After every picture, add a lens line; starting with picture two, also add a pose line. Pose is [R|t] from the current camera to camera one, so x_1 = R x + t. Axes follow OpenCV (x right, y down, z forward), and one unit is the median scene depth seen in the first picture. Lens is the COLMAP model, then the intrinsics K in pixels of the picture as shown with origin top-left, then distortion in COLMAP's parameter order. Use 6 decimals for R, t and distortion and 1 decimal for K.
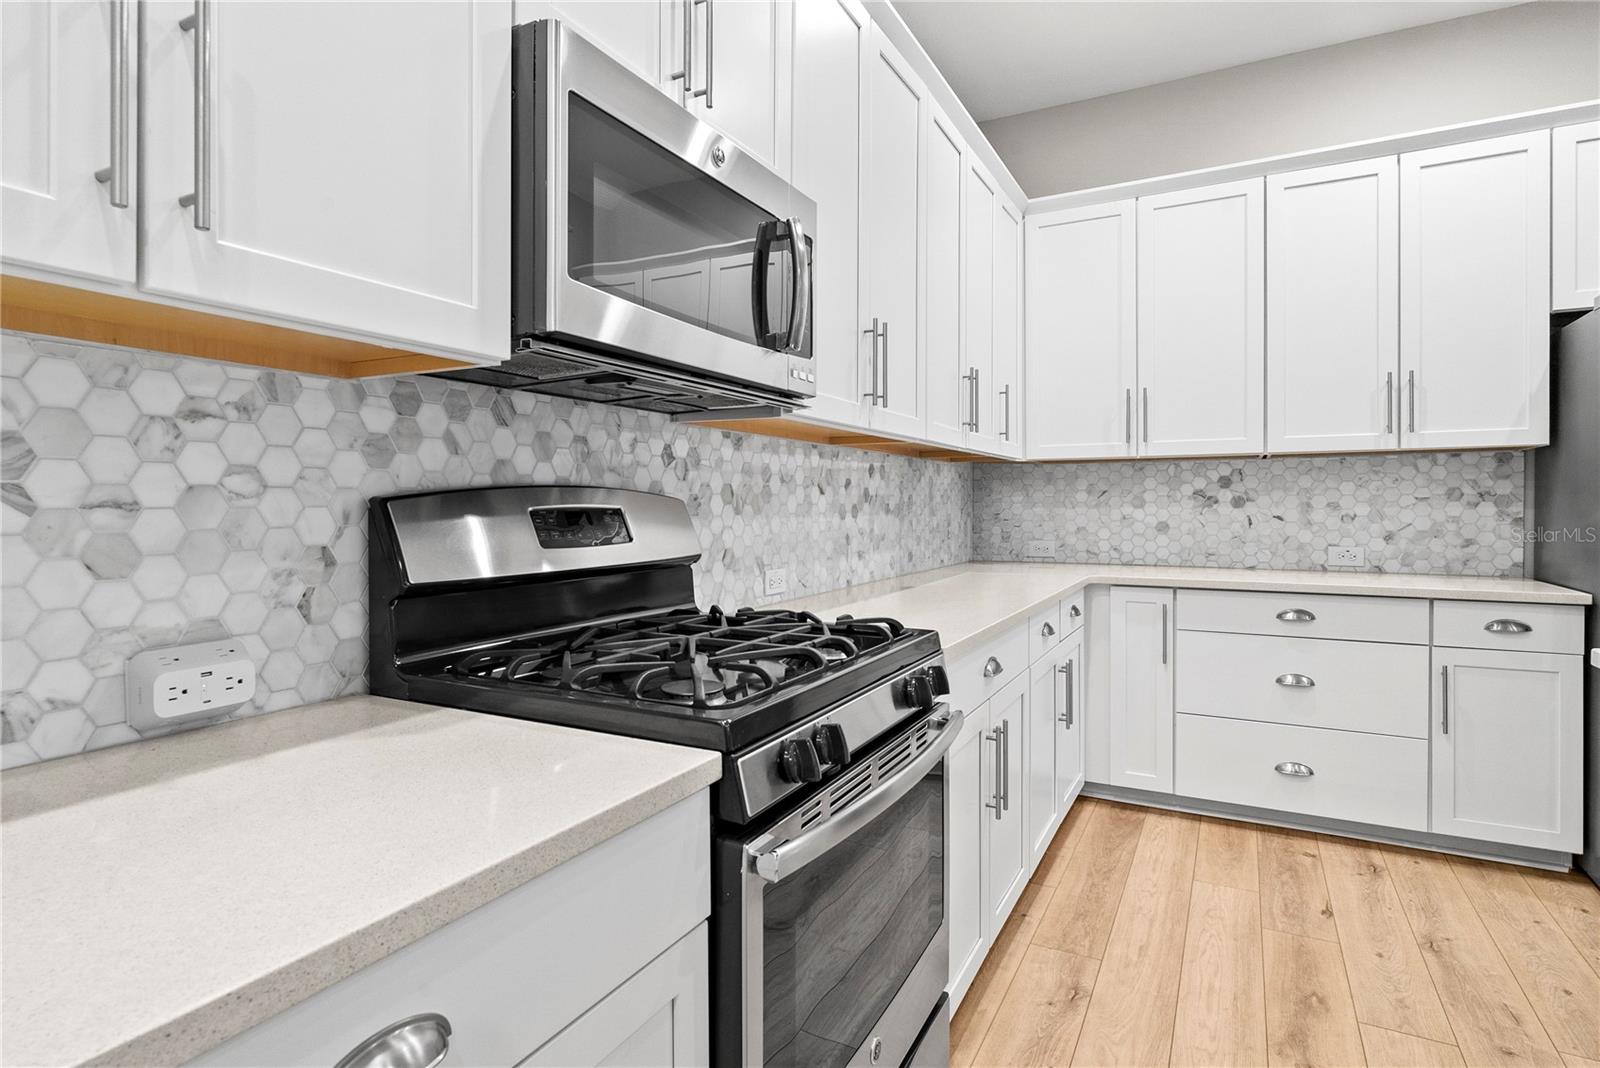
lens RADIAL K [[836.1, 0, 796.0], [0, 836.1, 507.0], [0, 0, 1]] dist [0.001160, 0.000283]
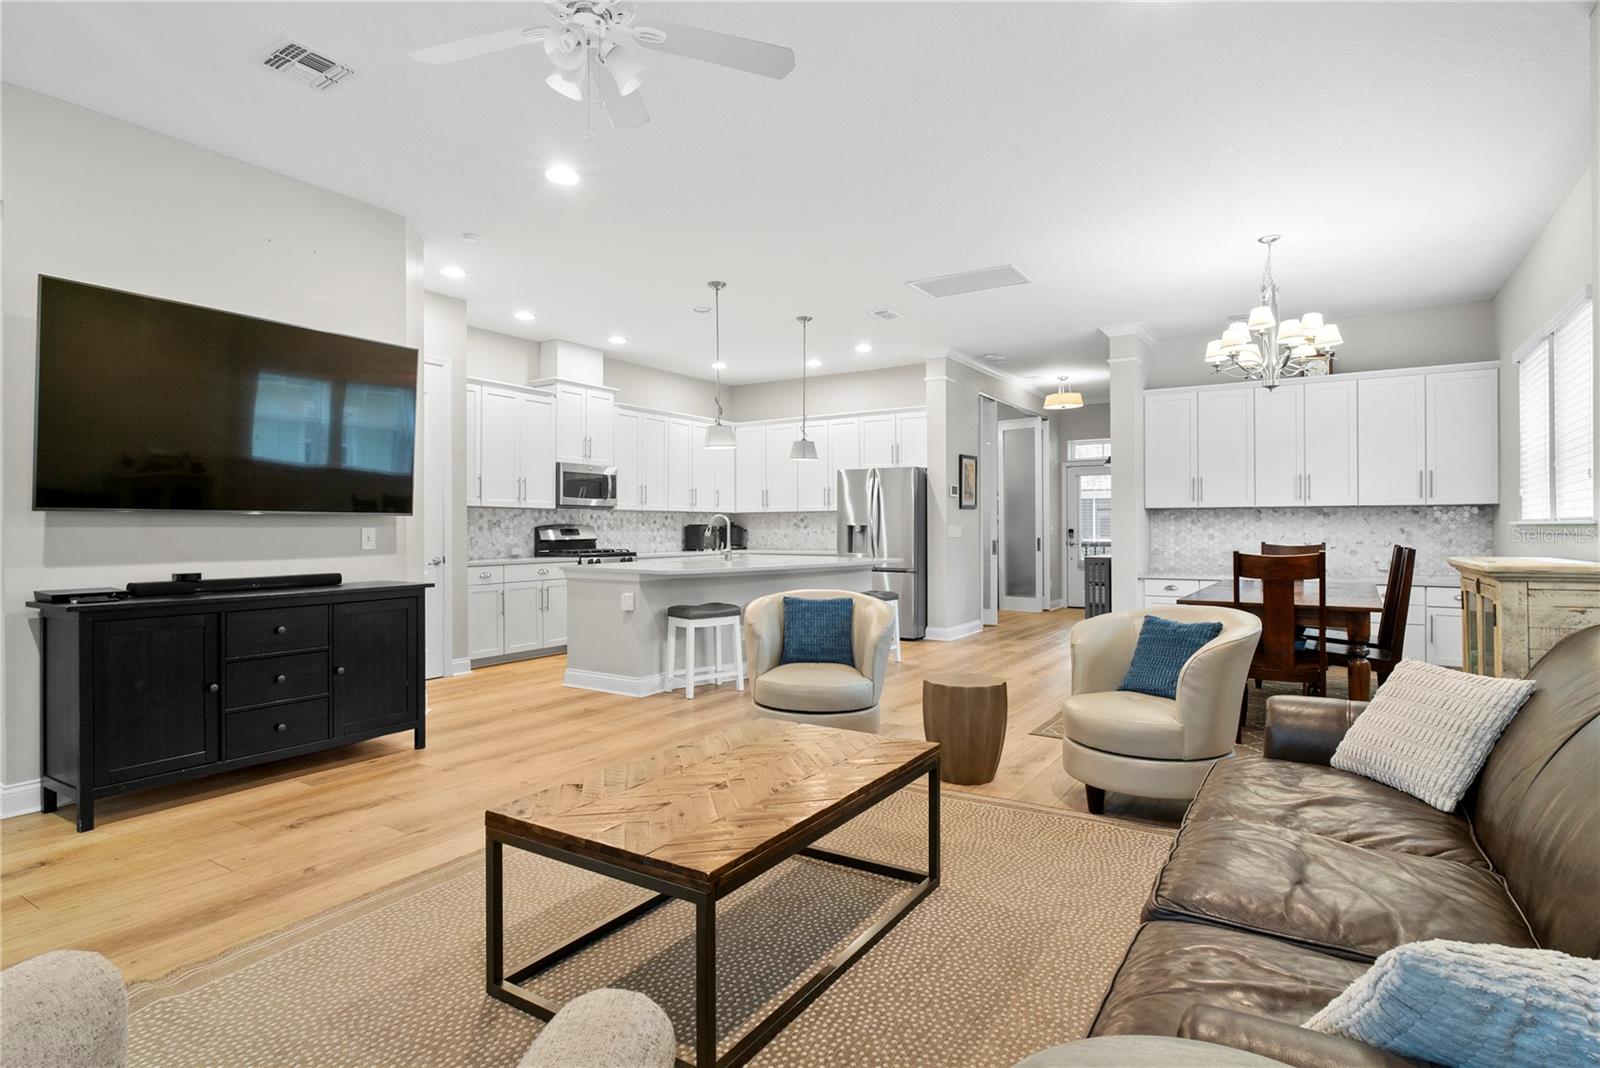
lens RADIAL K [[836.1, 0, 801.8], [0, 836.1, 525.4], [0, 0, 1]] dist [0.001160, 0.000283]
pose [[0.997326, 0.000031, -0.073078, 1.399422], [-0.000471, 0.999982, -0.005993, 0.010654], [0.073077, 0.006011, 0.997308, -3.668350]]
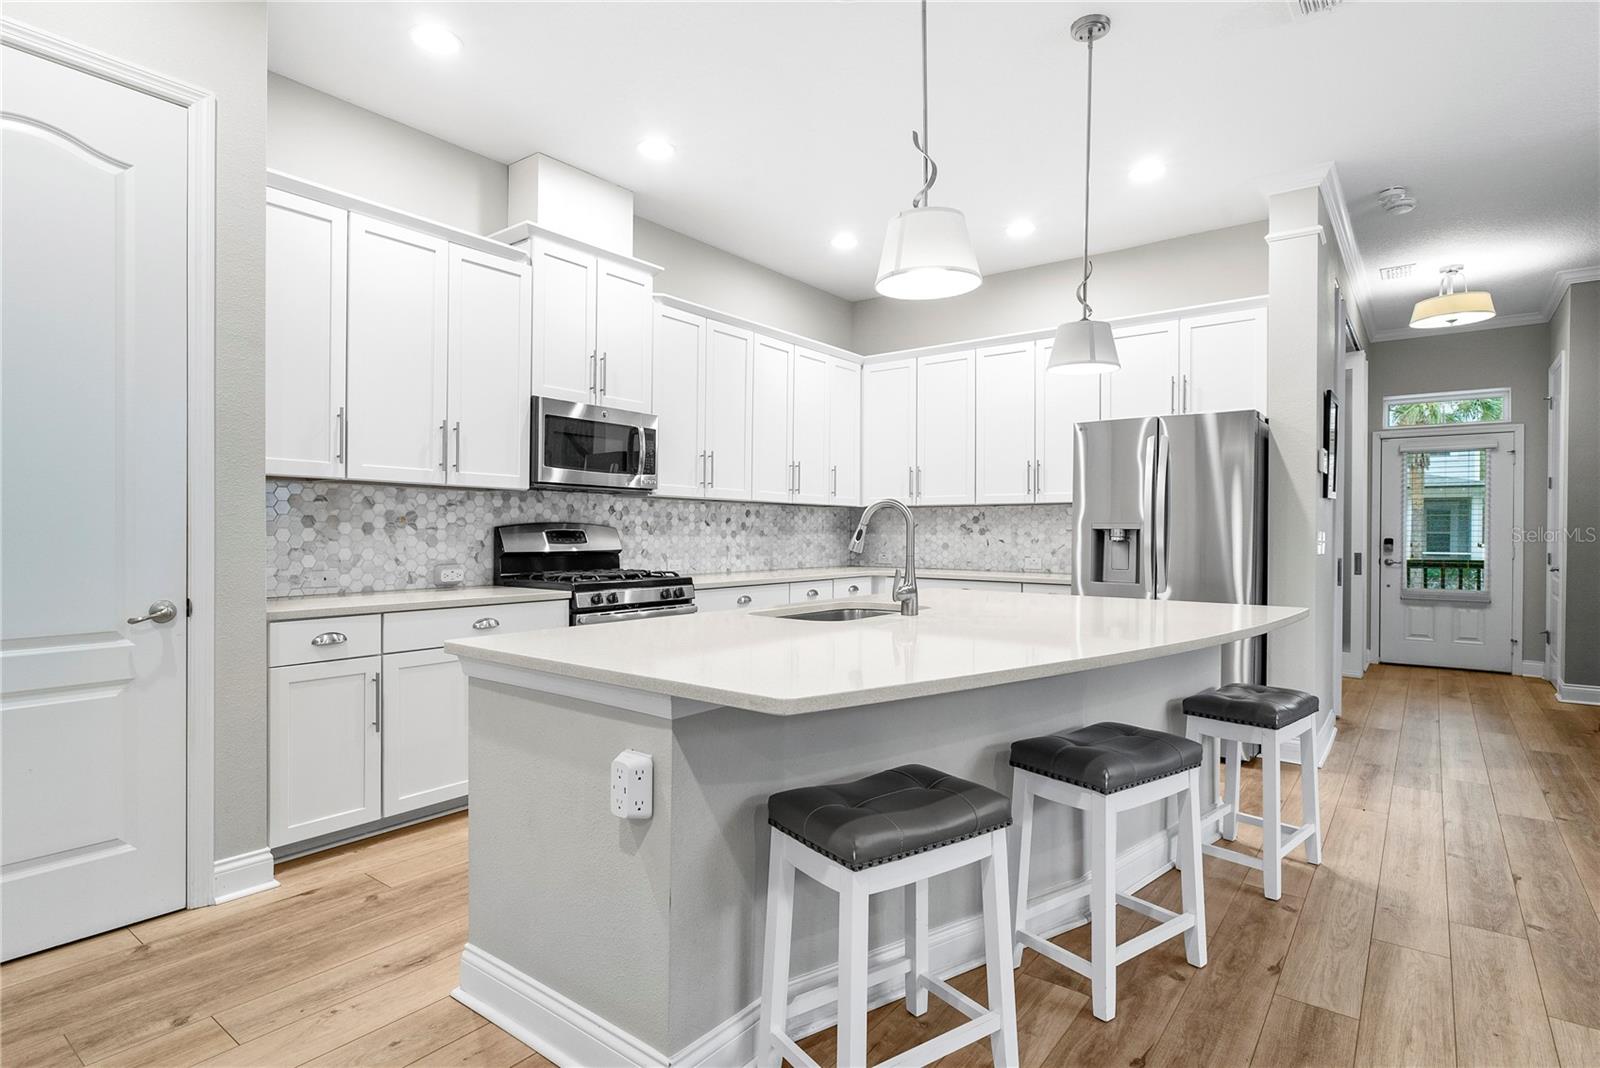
lens RADIAL K [[836.1, 0, 802.2], [0, 836.1, 536.0], [0, 0, 1]] dist [0.001160, 0.000283]
pose [[0.987309, 0.009339, -0.158536, 0.835555], [-0.009154, 0.999956, 0.001896, 0.006068], [0.158547, -0.000421, 0.987351, -1.424161]]
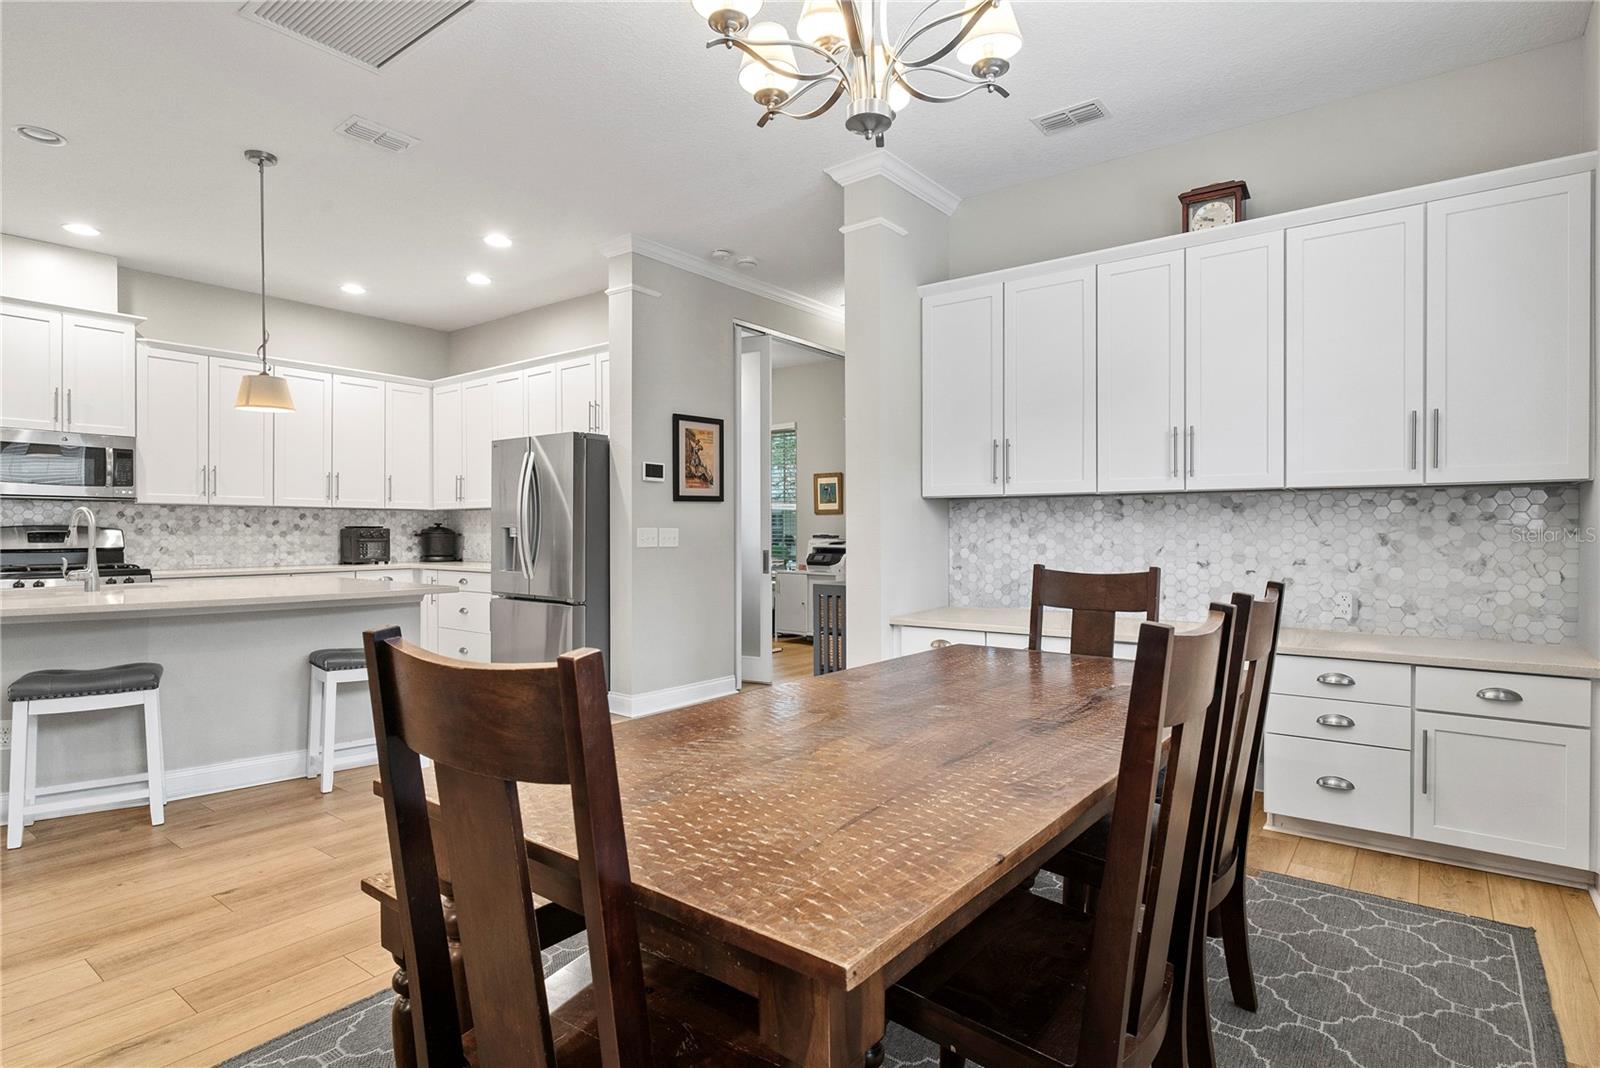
lens RADIAL K [[836.1, 0, 797.3], [0, 836.1, 537.7], [0, 0, 1]] dist [0.001160, 0.000283]
pose [[0.985969, 0.003571, -0.166892, 2.912669], [-0.003154, 0.999991, 0.002765, 0.005831], [0.166901, -0.002199, 0.985971, -1.669325]]
